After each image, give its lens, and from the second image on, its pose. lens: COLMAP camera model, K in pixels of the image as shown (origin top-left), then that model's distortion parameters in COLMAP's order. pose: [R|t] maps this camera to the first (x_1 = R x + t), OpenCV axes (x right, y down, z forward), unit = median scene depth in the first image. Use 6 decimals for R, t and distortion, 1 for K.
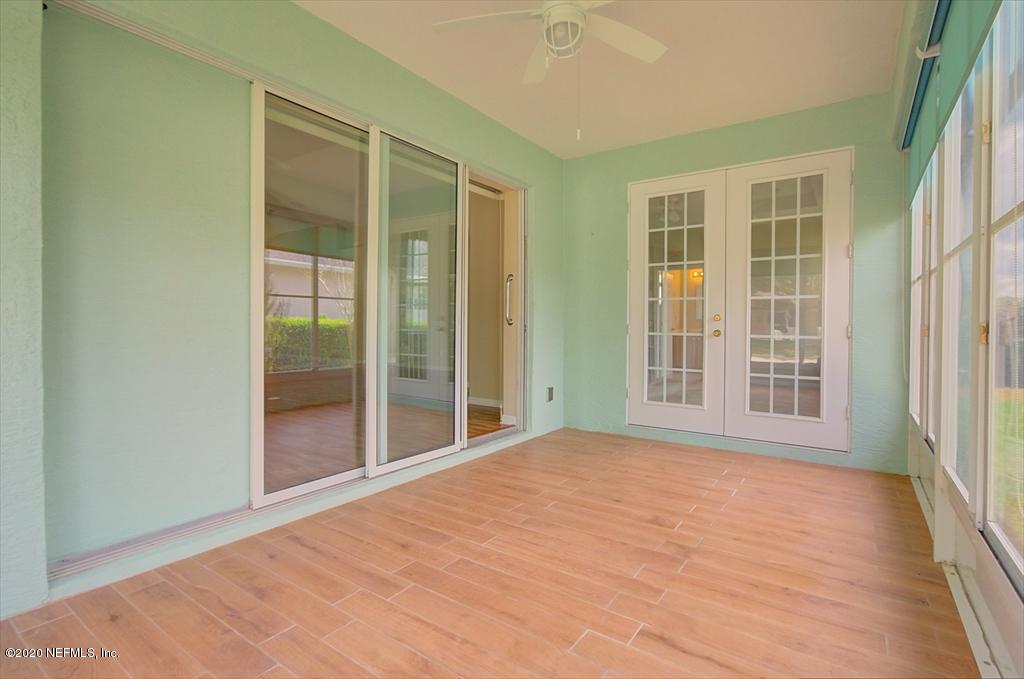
lens RADIAL K [[493.7, 0, 508.7], [0, 493.7, 331.4], [0, 0, 1]] dist [-0.012942, 0.001033]
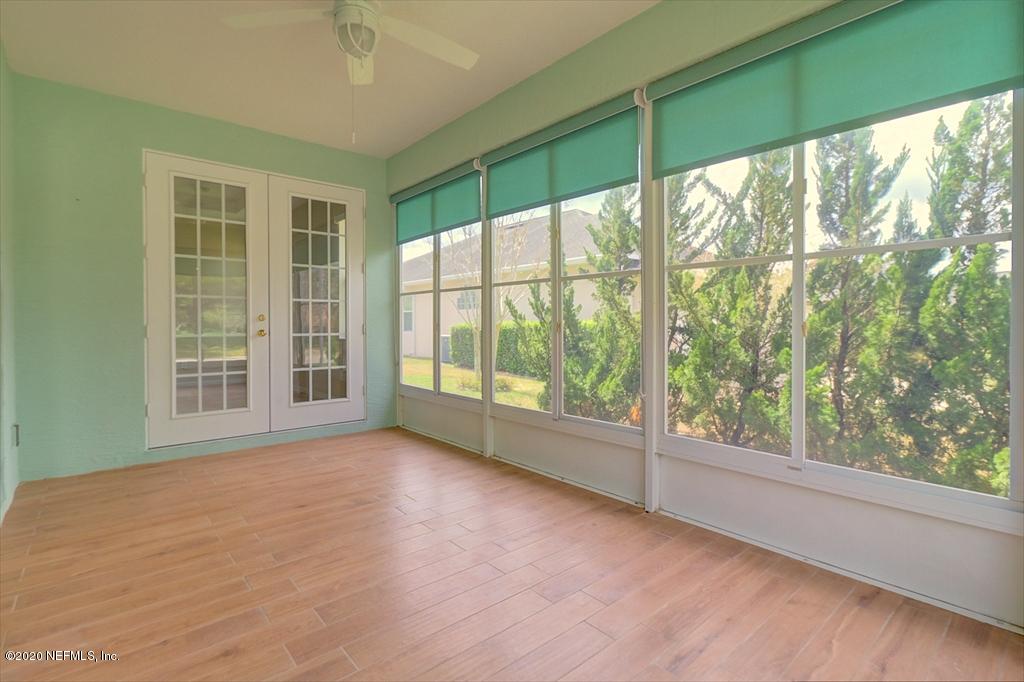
lens RADIAL K [[493.7, 0, 509.5], [0, 493.7, 336.2], [0, 0, 1]] dist [-0.012942, 0.001033]
pose [[0.230582, -0.032210, 0.972520, -0.507283], [0.016865, 0.999434, 0.029103, -0.012304], [-0.972907, 0.009690, 0.230995, 0.300878]]
